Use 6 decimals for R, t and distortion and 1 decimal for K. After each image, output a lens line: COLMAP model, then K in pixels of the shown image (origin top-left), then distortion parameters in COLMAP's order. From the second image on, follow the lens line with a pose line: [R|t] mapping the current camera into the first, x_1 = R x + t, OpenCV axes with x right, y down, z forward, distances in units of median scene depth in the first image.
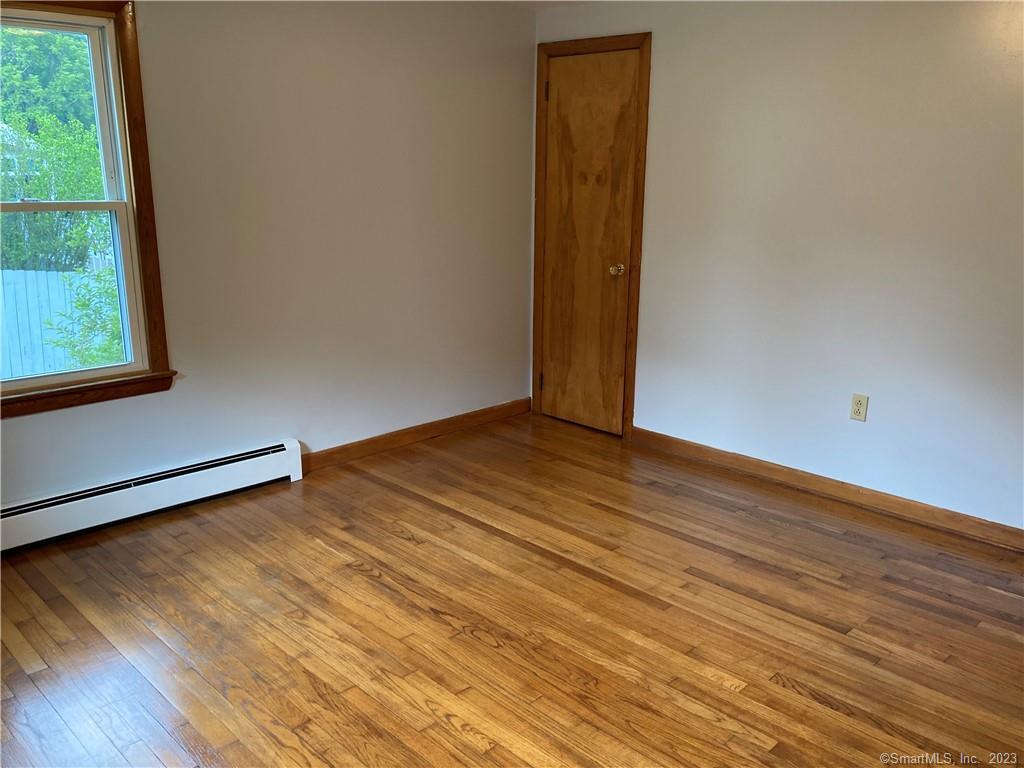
lens RADIAL K [[832.3, 0, 520.1], [0, 832.3, 388.3], [0, 0, 1]] dist [0.052534, -0.091415]
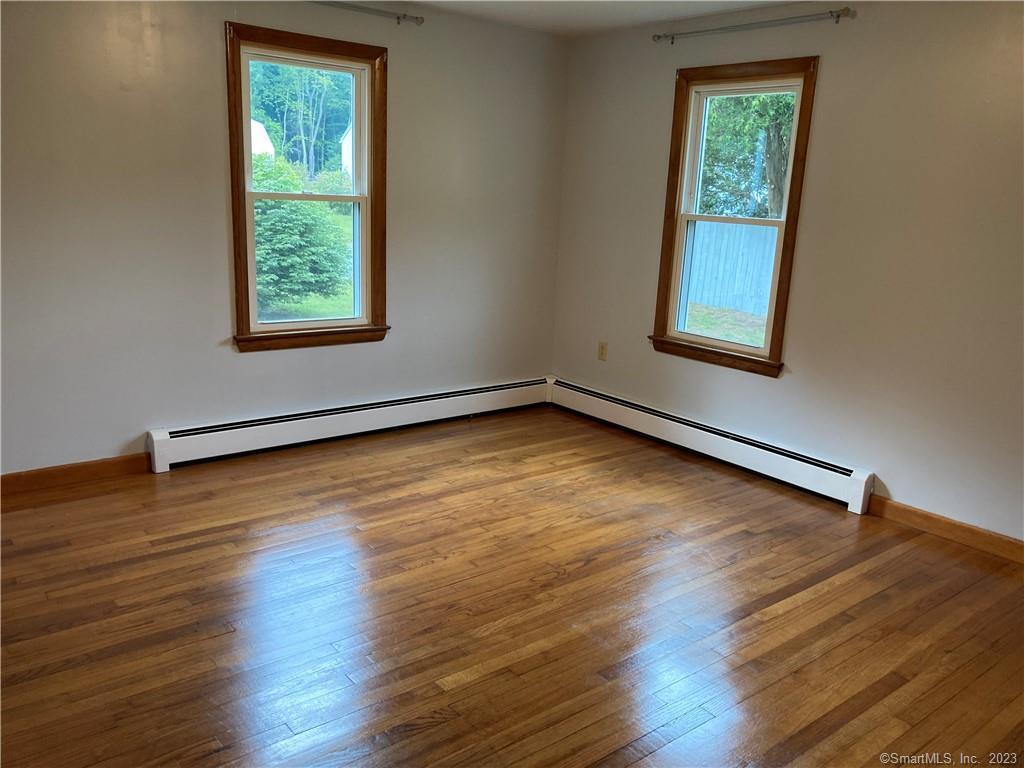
lens RADIAL K [[832.3, 0, 520.1], [0, 832.3, 388.3], [0, 0, 1]] dist [0.052534, -0.091415]
pose [[-0.102254, 0.212652, -0.971763, 0.814570], [-0.297069, 0.925778, 0.233849, -0.161727], [0.949365, 0.312593, -0.031492, 0.722450]]
